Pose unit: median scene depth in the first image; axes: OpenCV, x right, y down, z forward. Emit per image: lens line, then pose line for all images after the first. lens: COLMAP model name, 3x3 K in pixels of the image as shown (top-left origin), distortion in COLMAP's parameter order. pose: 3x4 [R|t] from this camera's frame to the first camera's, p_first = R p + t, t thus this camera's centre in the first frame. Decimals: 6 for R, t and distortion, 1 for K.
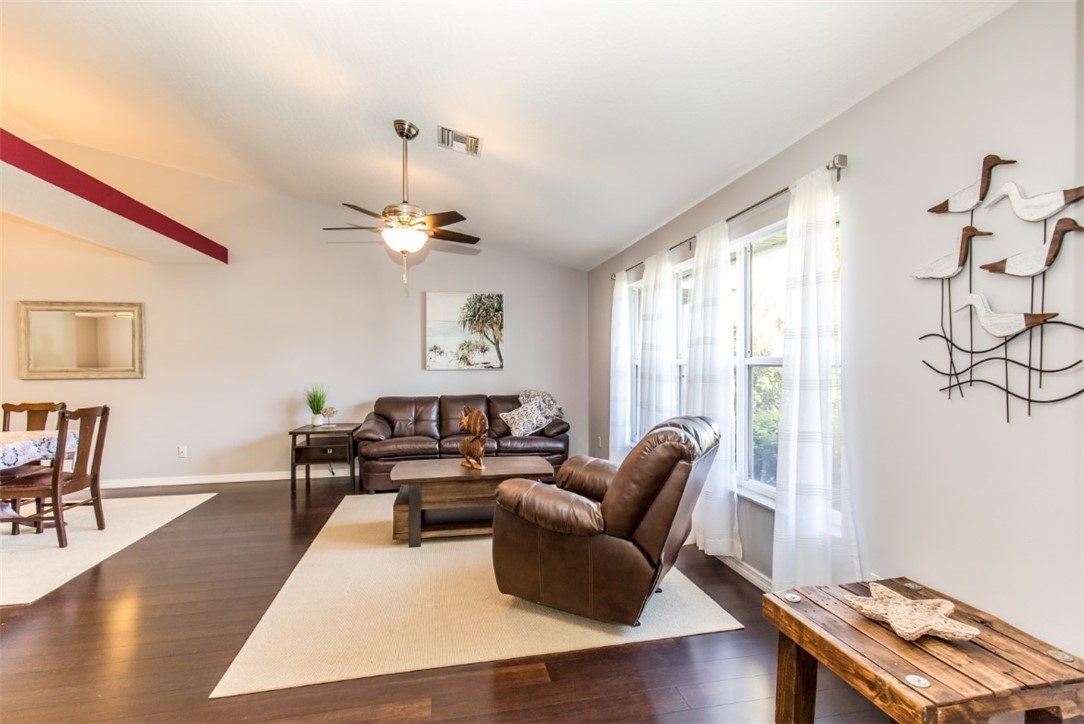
lens RADIAL K [[488.1, 0, 545.0], [0, 488.1, 360.2], [0, 0, 1]] dist [0.002668, -0.000057]
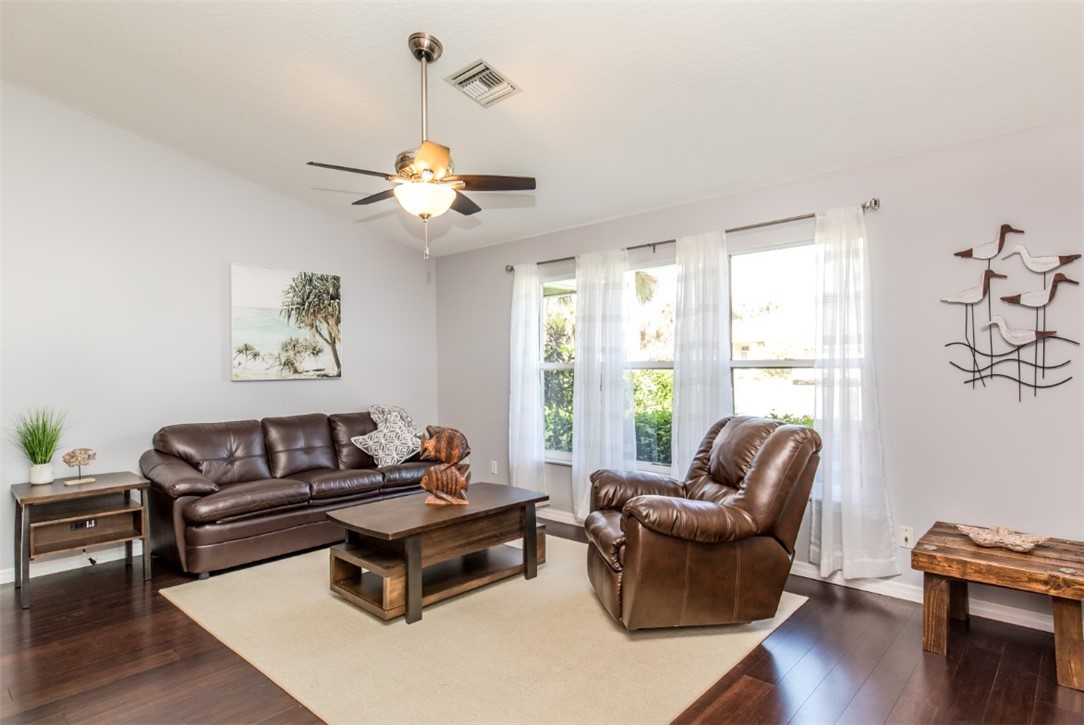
lens RADIAL K [[587.5, 0, 550.4], [0, 587.5, 364.4], [0, 0, 1]] dist [0.004076, 0.000609]
pose [[0.811100, -0.005579, 0.584881, -0.548784], [0.007015, 0.999975, -0.000190, 0.000480], [-0.584865, 0.004256, 0.811119, 0.151836]]
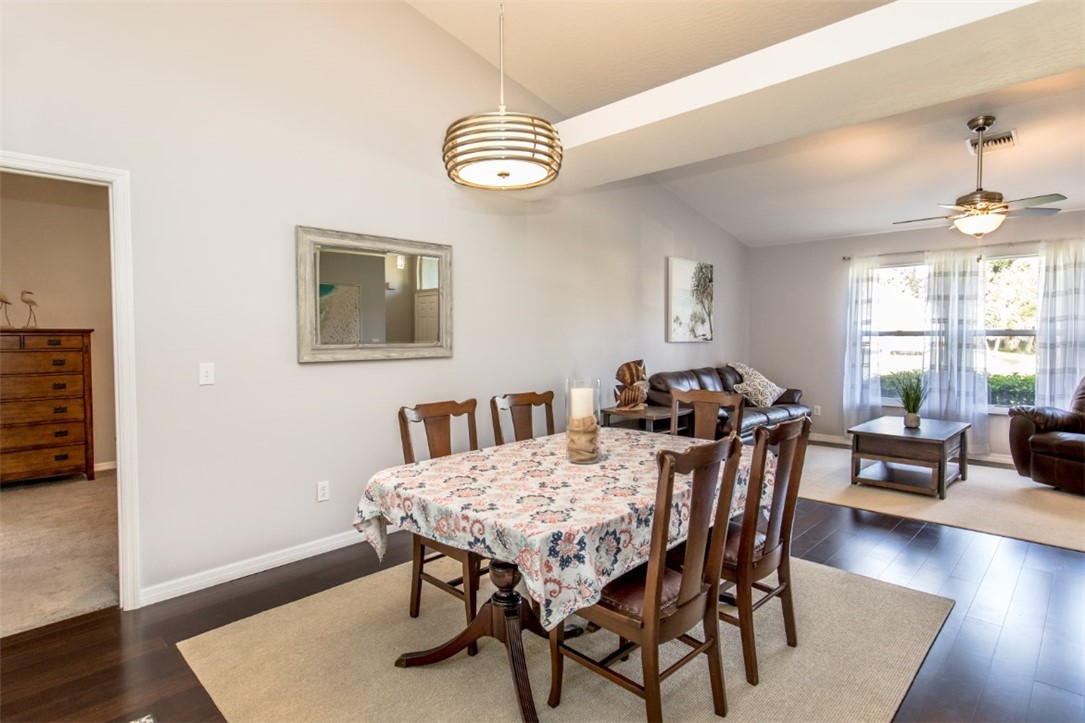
lens RADIAL K [[588.0, 0, 520.9], [0, 588.0, 358.4], [0, 0, 1]] dist [0.004076, 0.000609]
pose [[0.845881, -0.021908, 0.532922, -1.636477], [-0.000106, 0.999149, 0.041243, 0.006335], [-0.533372, -0.034943, 0.845159, 0.326735]]
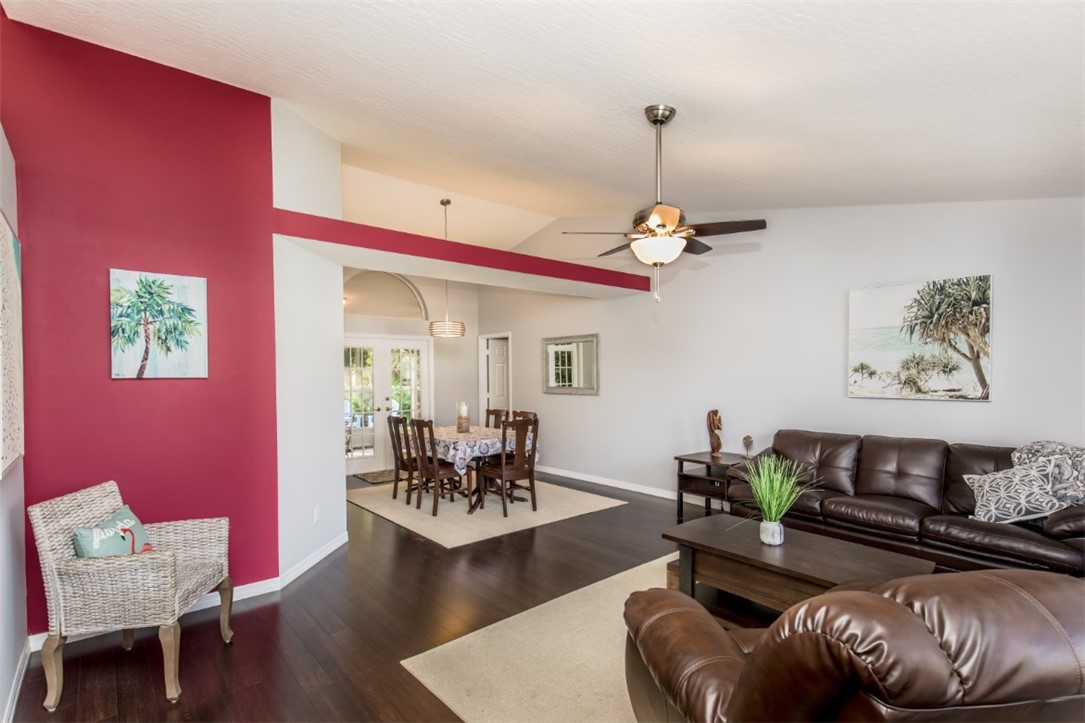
lens RADIAL K [[520.5, 0, 529.7], [0, 520.5, 379.4], [0, 0, 1]] dist [0.000528, 0.000608]
pose [[0.463431, 0.010314, -0.886073, 0.340291], [0.005718, 0.999877, 0.014629, -0.032349], [0.886114, -0.011847, 0.463315, 0.334869]]
